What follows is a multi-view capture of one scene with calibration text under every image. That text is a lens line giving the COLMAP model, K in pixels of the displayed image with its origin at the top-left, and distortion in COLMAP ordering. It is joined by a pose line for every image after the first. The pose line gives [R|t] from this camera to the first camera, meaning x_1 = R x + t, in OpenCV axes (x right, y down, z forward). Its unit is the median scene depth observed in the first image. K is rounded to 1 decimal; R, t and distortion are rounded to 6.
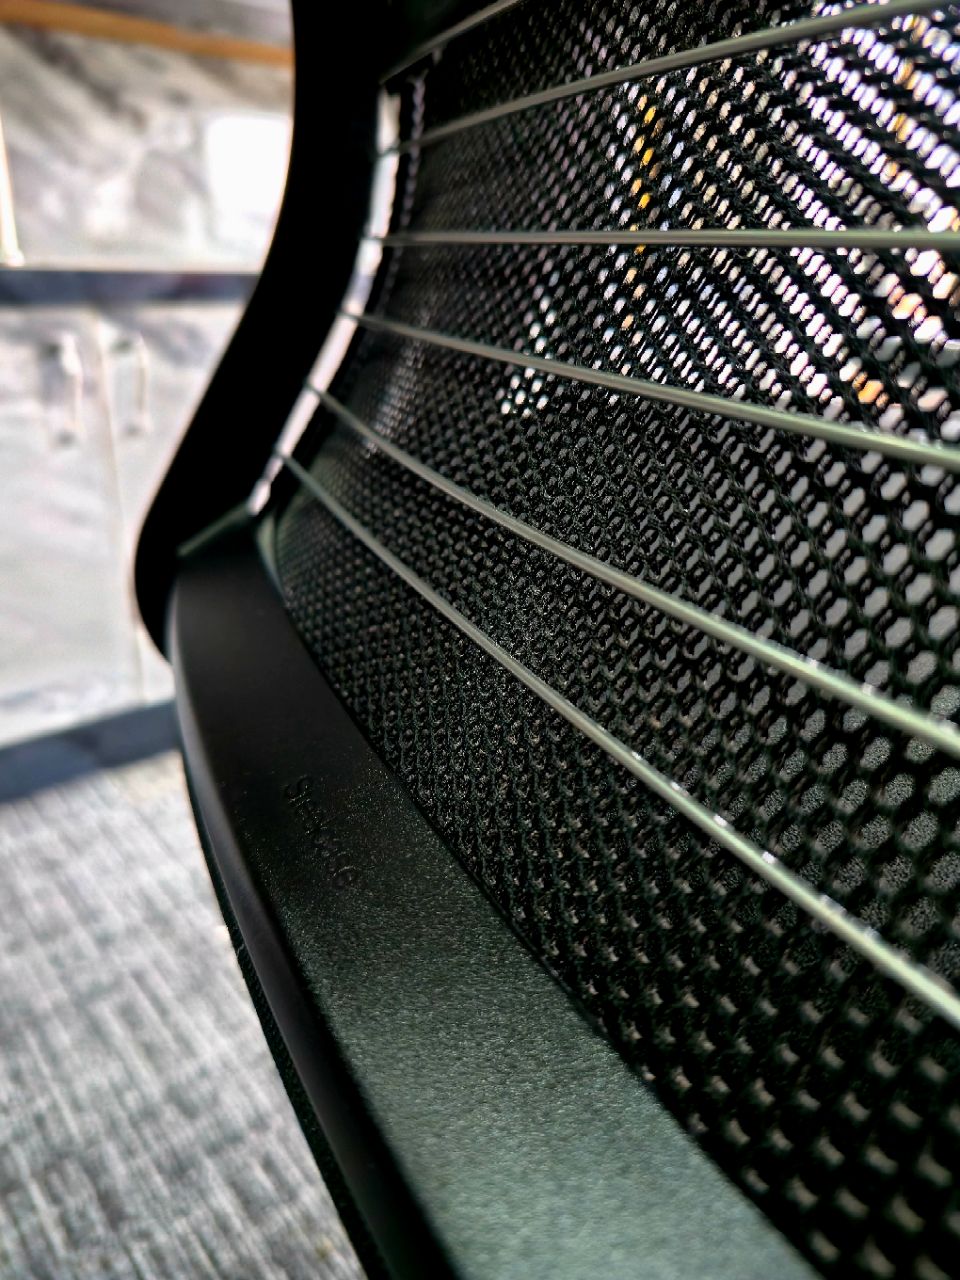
lens RADIAL K [[861.5, 0, 478.9], [0, 861.5, 638.7], [0, 0, 1]] dist [-0.004670, -0.000982]
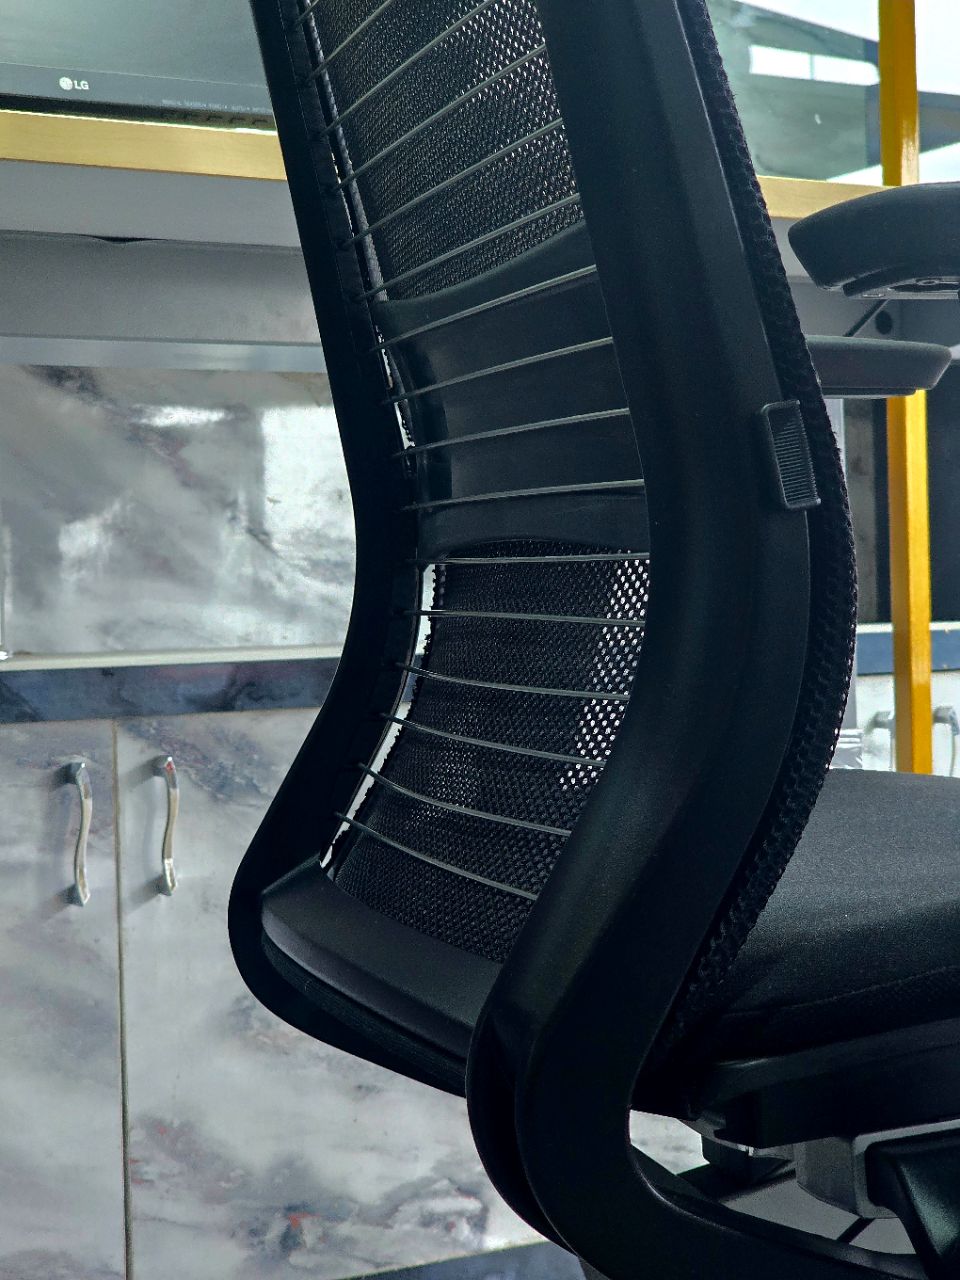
lens RADIAL K [[2554.2, 0, 479.9], [0, 2554.2, 640.2], [0, 0, 1]] dist [0.066214, 0.000000]
pose [[0.990990, -0.032541, -0.129925, 0.126088], [-0.017250, 0.930951, -0.364736, 0.320061], [0.132822, 0.363691, 0.922002, -0.928541]]
